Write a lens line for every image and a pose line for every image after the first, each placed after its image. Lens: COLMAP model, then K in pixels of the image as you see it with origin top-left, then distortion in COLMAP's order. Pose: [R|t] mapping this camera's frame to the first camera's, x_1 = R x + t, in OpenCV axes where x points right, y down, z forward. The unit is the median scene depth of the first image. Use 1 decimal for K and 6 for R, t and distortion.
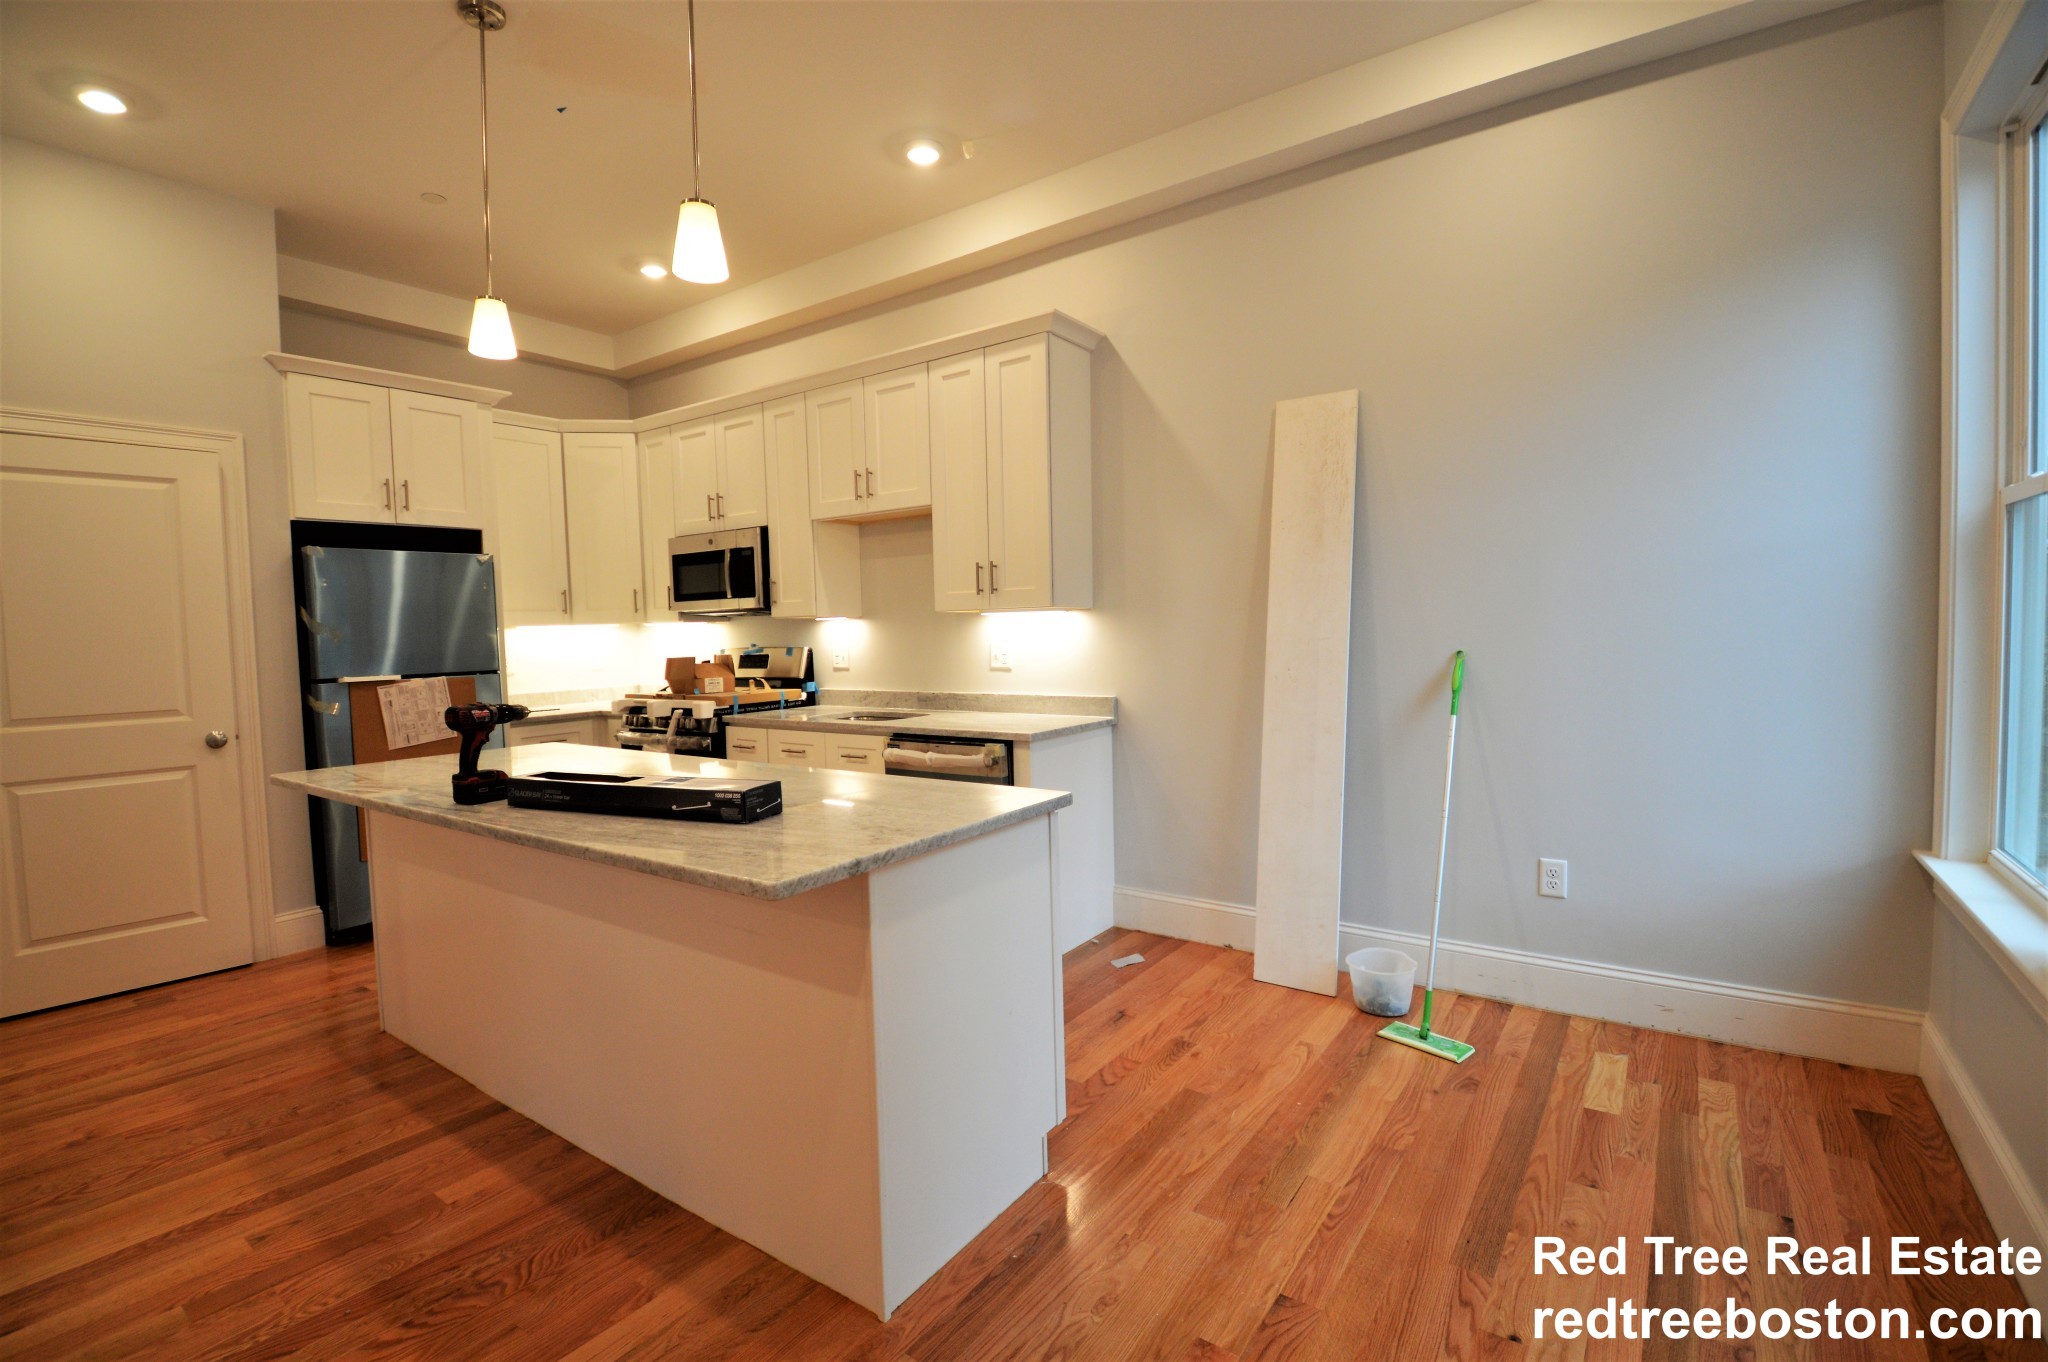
lens RADIAL K [[931.1, 0, 1038.8], [0, 931.1, 678.9], [0, 0, 1]] dist [-0.012716, -0.001155]
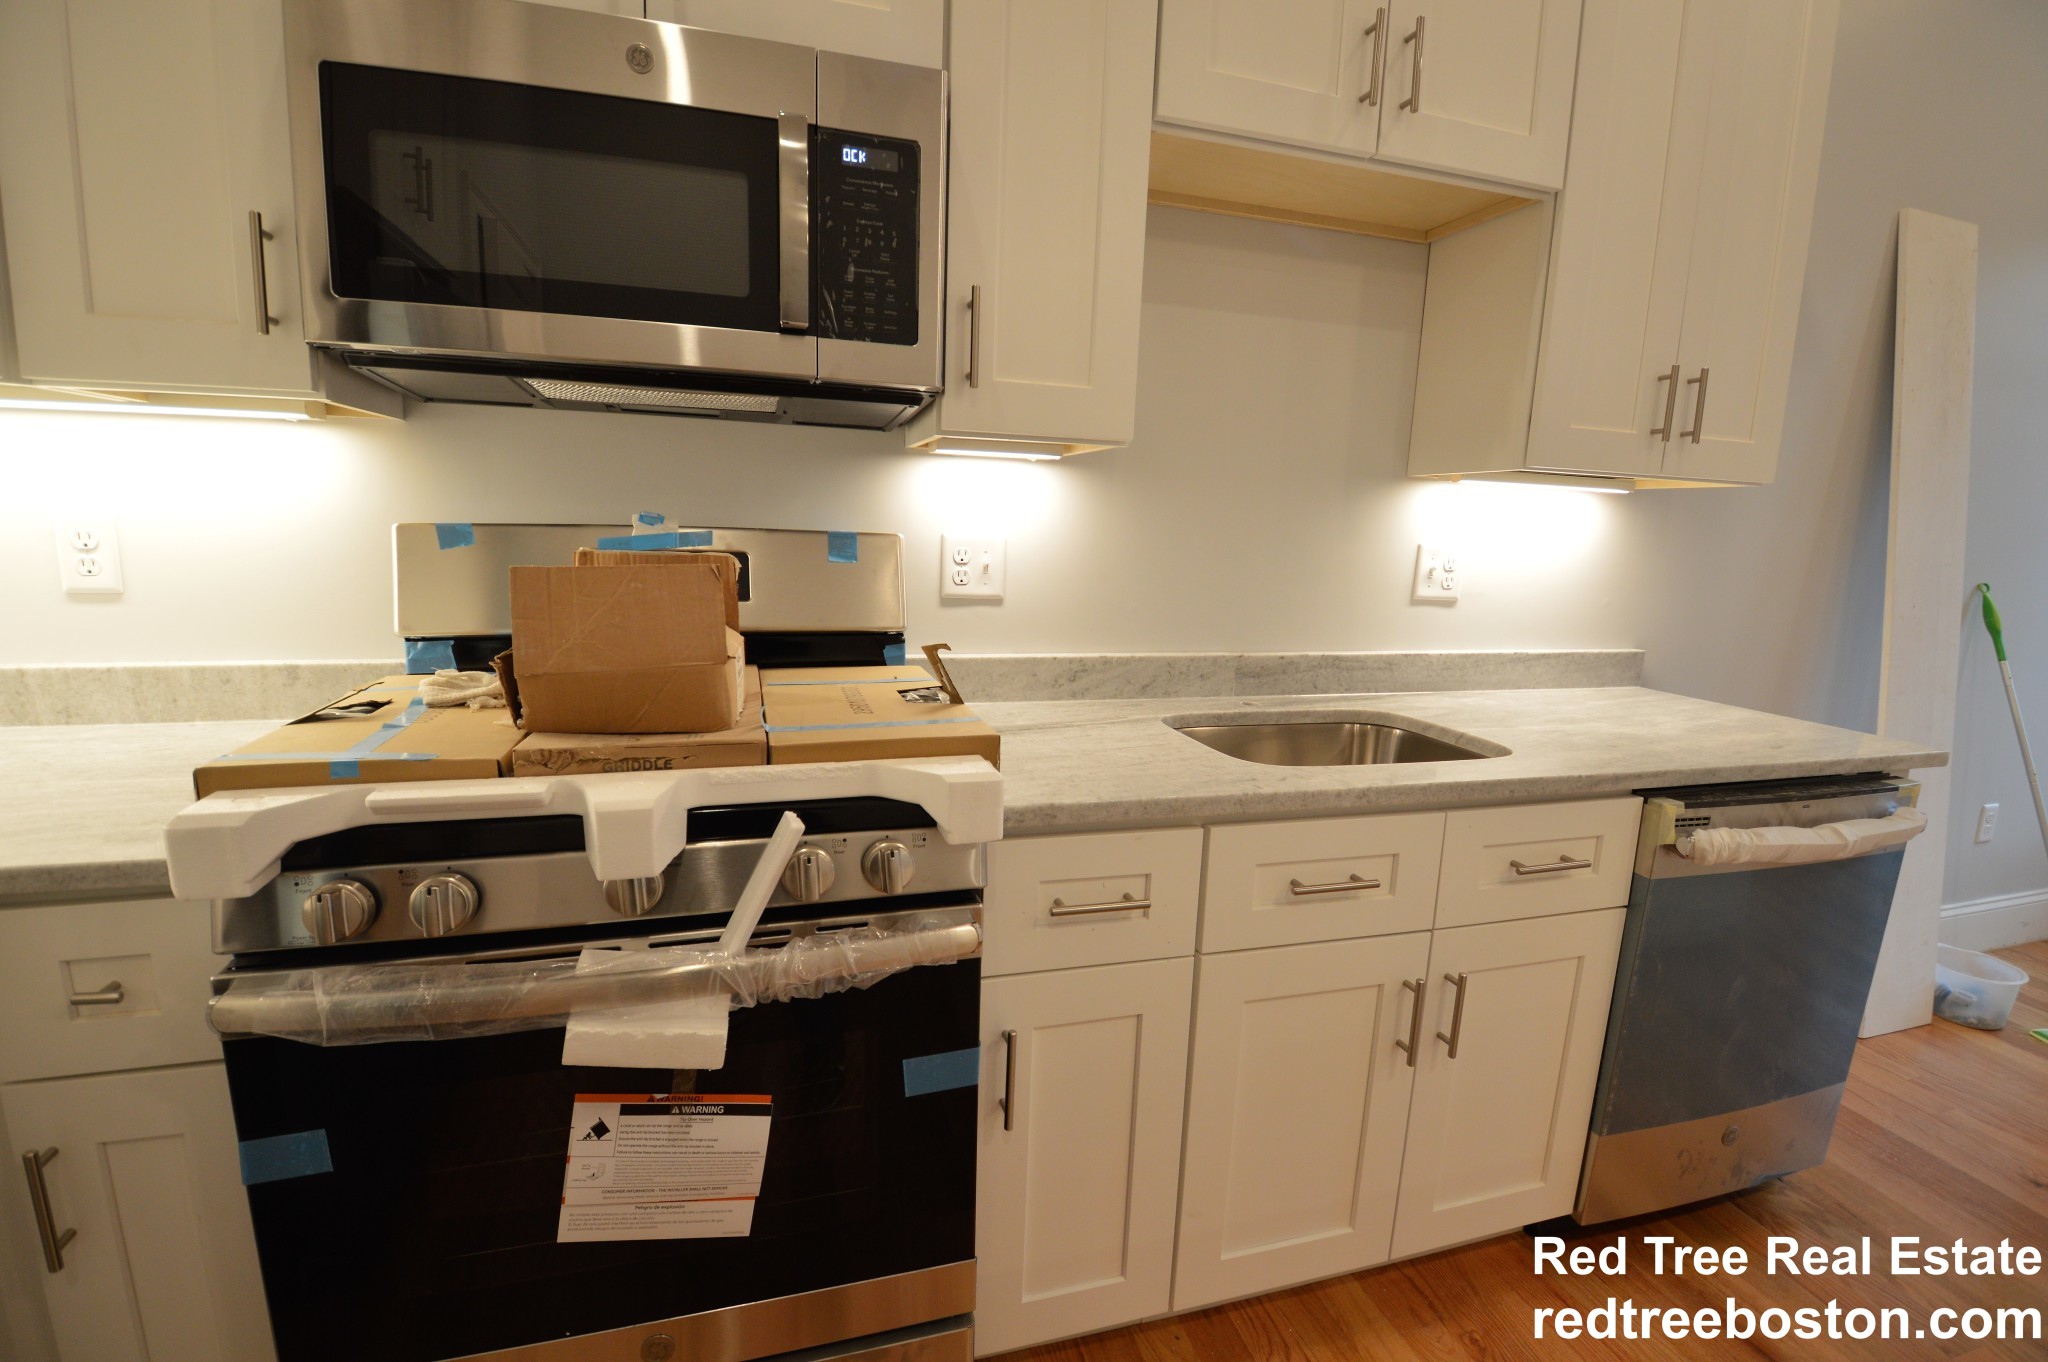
lens RADIAL K [[931.1, 0, 1028.5], [0, 931.1, 663.4], [0, 0, 1]] dist [-0.012716, -0.001155]
pose [[0.600479, -0.083433, 0.795276, -0.567572], [-0.007990, 0.993866, 0.110300, -0.030576], [-0.799600, -0.072588, 0.596129, 0.903960]]
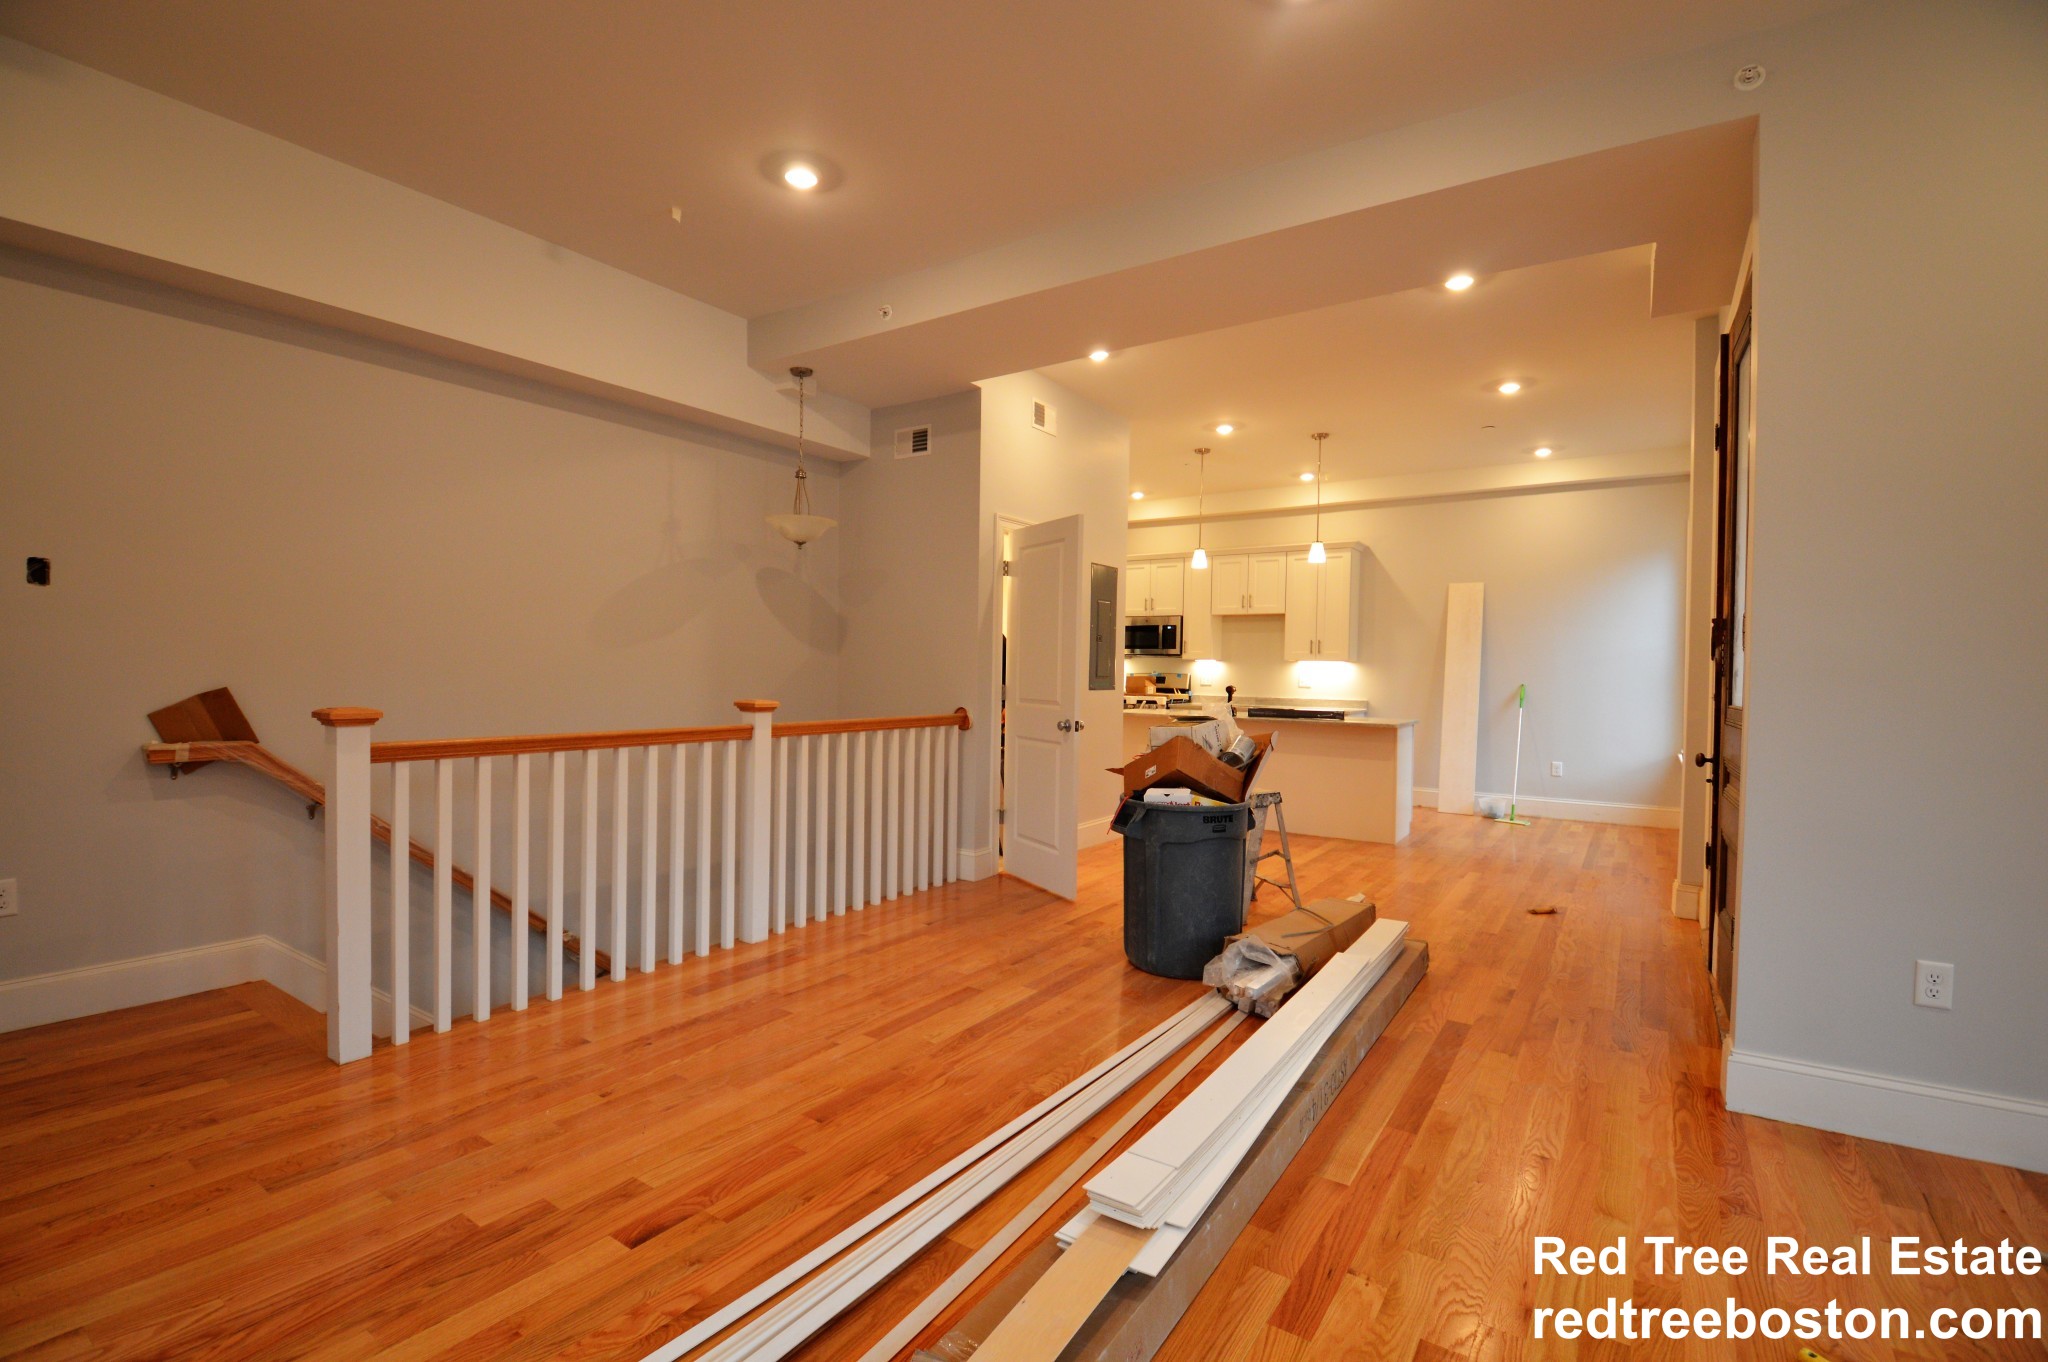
lens RADIAL K [[931.1, 0, 1011.1], [0, 931.1, 684.1], [0, 0, 1]] dist [-0.012716, -0.001155]
pose [[0.998791, 0.042278, 0.025079, -0.816170], [-0.041211, 0.998283, -0.041625, 0.106077], [-0.026796, 0.040541, 0.998819, -1.222594]]
